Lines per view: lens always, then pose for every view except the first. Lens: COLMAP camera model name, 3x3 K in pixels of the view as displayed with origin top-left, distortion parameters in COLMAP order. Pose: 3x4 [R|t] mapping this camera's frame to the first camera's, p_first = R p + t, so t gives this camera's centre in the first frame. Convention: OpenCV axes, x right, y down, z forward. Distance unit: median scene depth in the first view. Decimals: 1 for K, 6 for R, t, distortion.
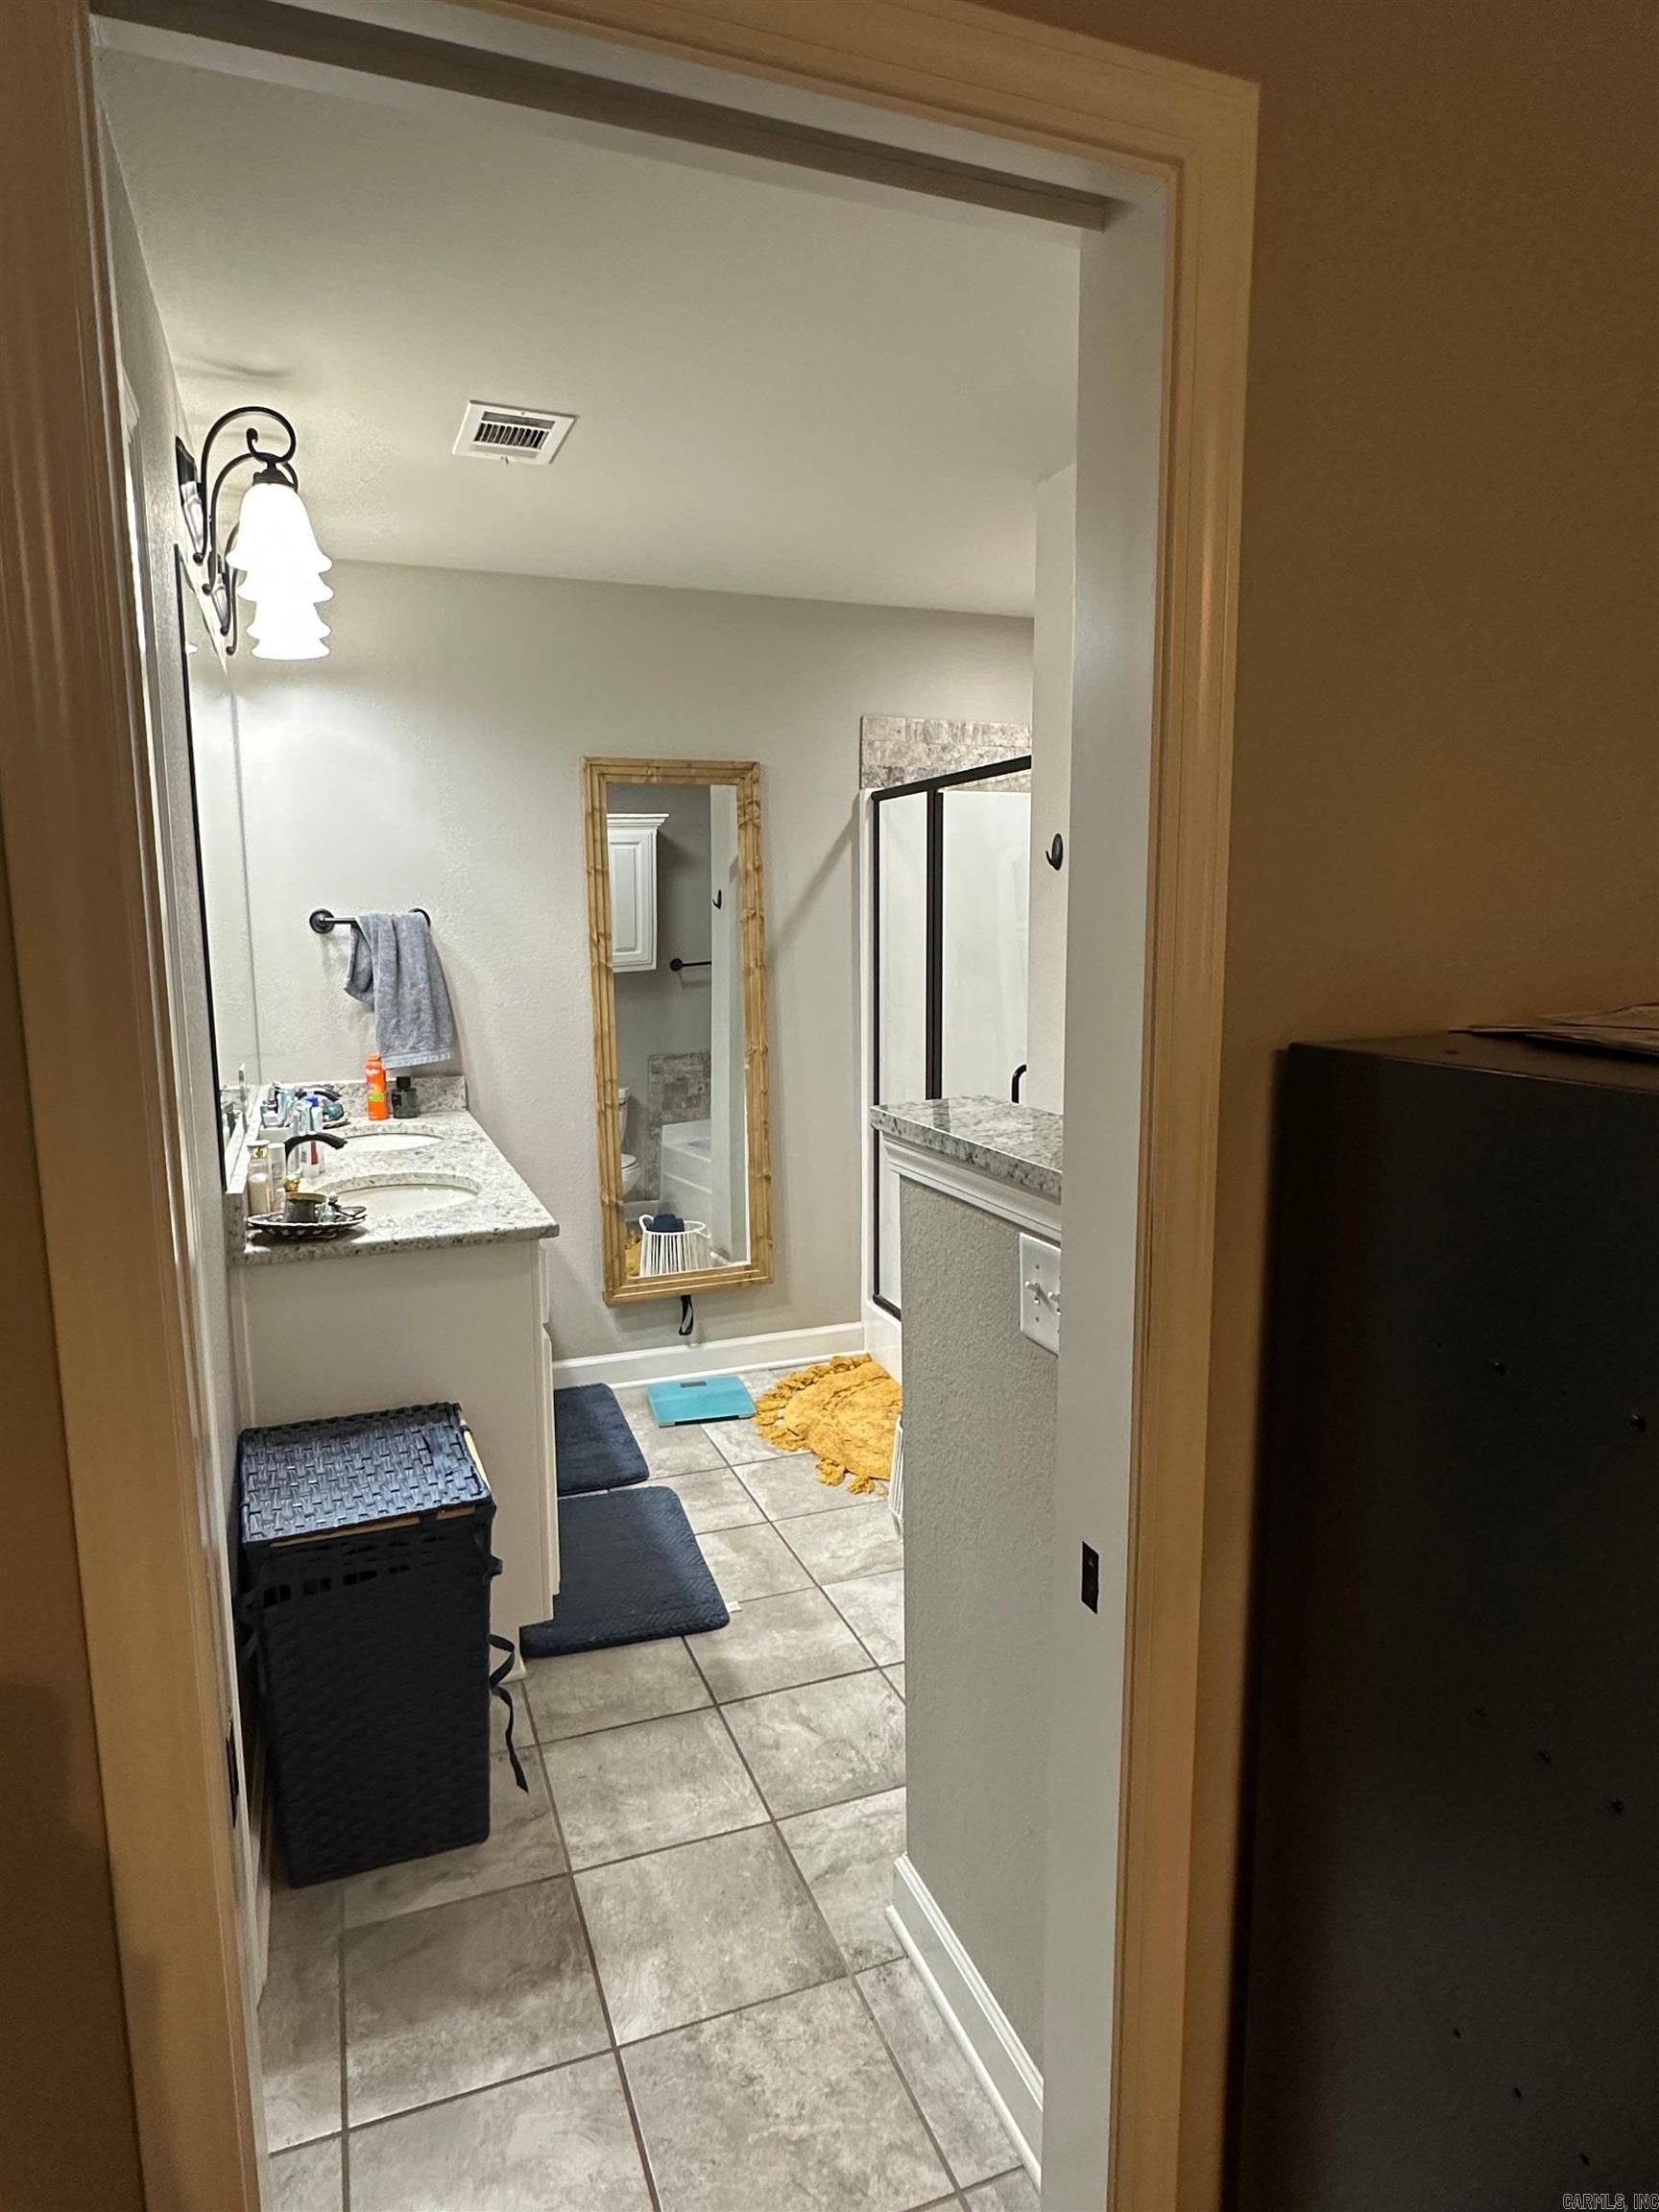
lens RADIAL K [[1299.6, 0, 829.5], [0, 1299.6, 1106.0], [0, 0, 1]] dist [-0.002199, -0.000146]
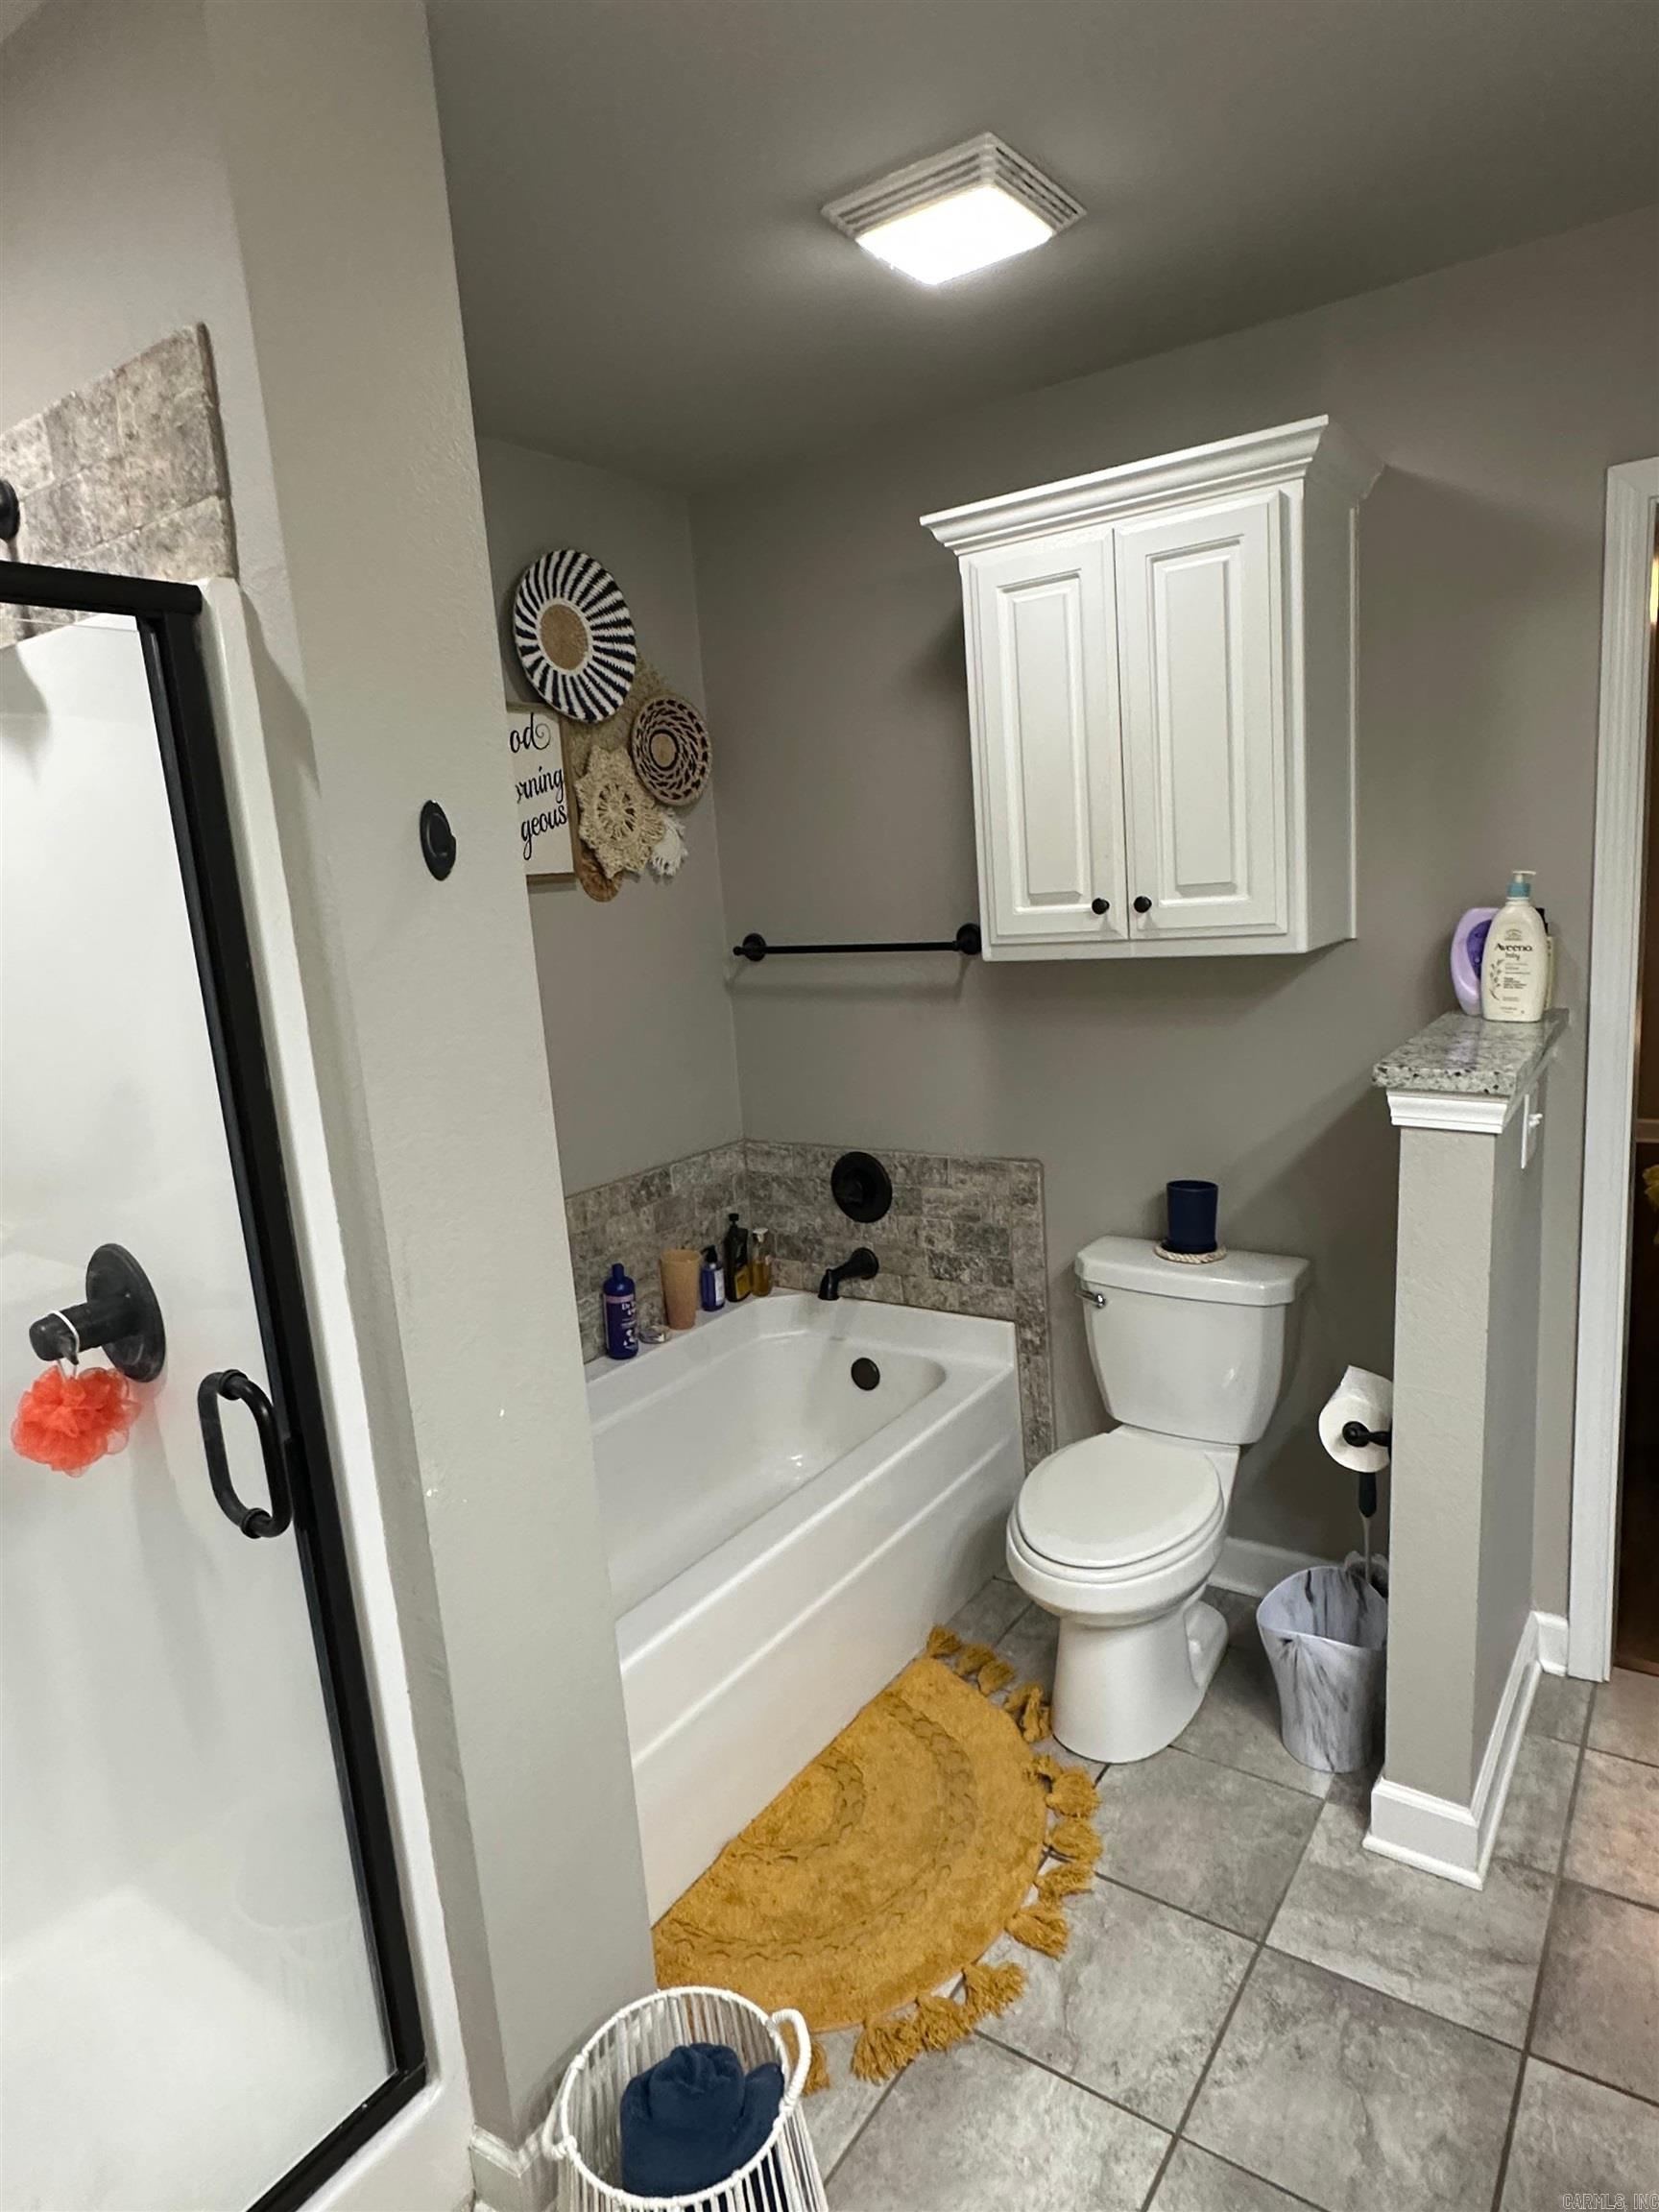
lens RADIAL K [[1299.6, 0, 829.5], [0, 1299.6, 1106.0], [0, 0, 1]] dist [-0.002199, -0.000146]
pose [[-0.552097, -0.111389, 0.826306, -0.231617], [0.200895, 0.944067, 0.261492, -0.158503], [-0.809216, 0.310369, -0.498839, 0.919171]]
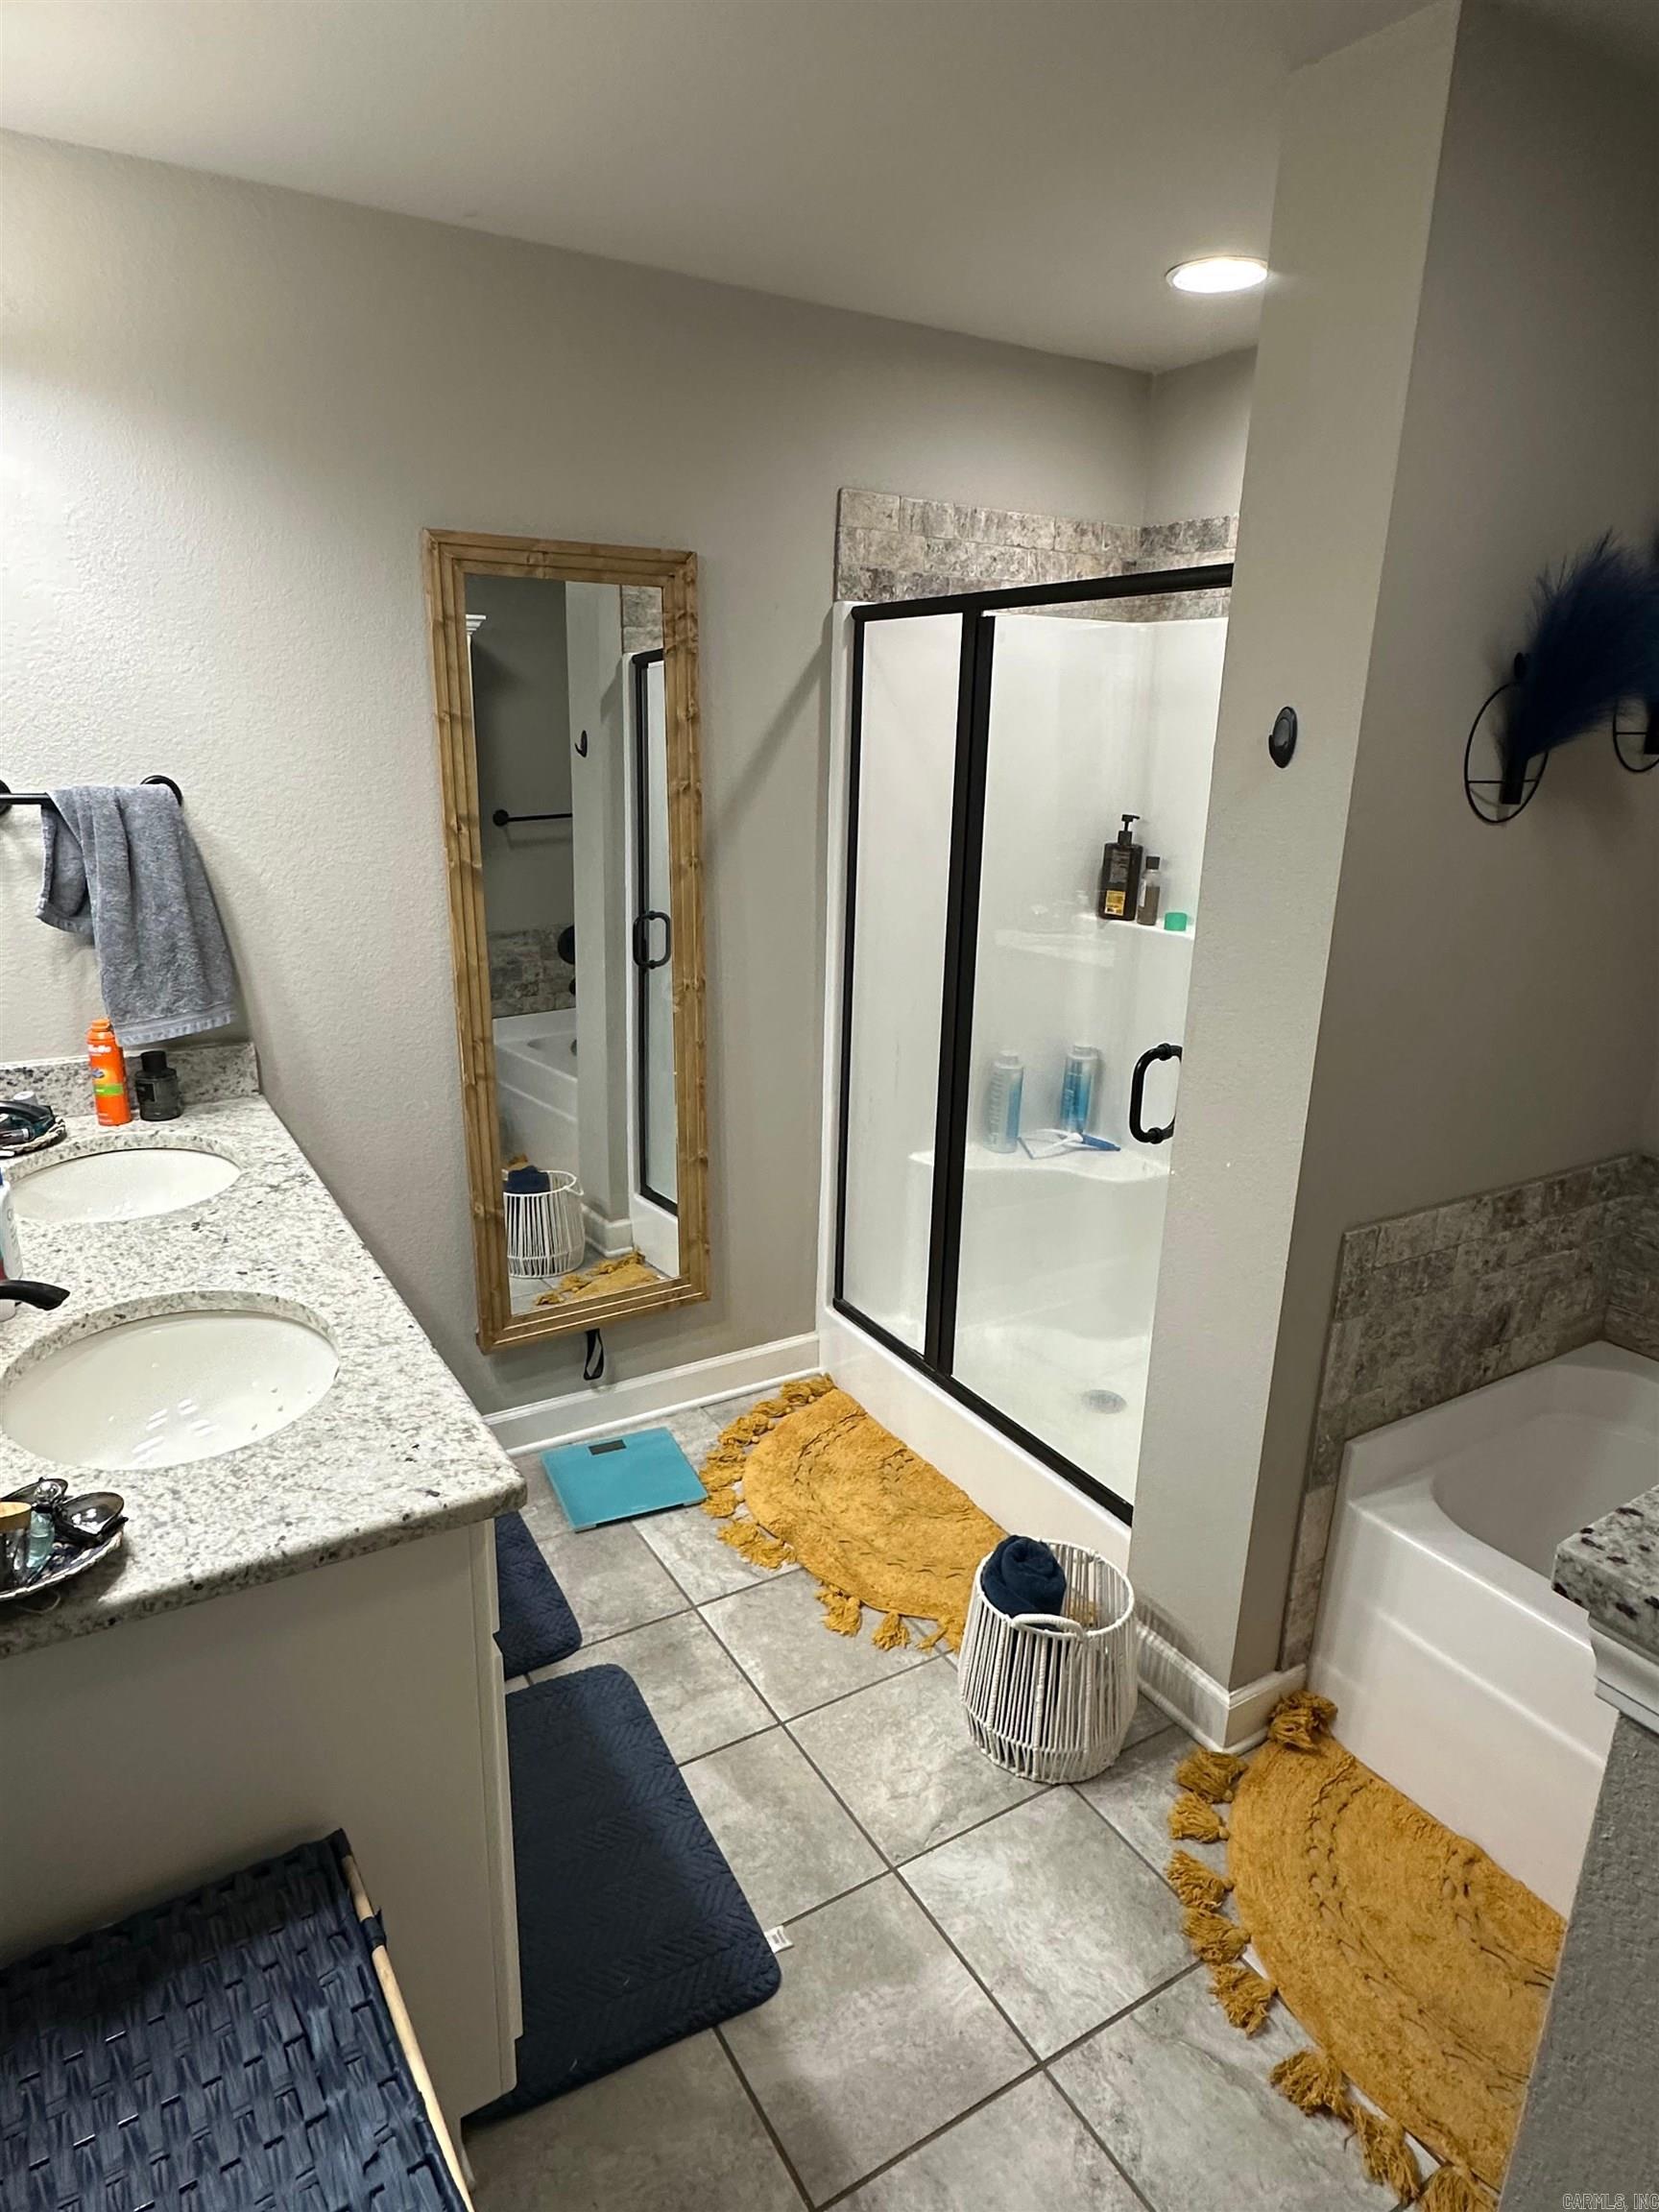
lens RADIAL K [[1299.6, 0, 829.5], [0, 1299.6, 1106.0], [0, 0, 1]] dist [-0.002199, -0.000146]
pose [[0.984210, -0.020587, 0.175801, -0.118480], [-0.004602, 0.989901, 0.141686, -0.086884], [-0.176942, -0.140258, 0.974176, 0.331598]]
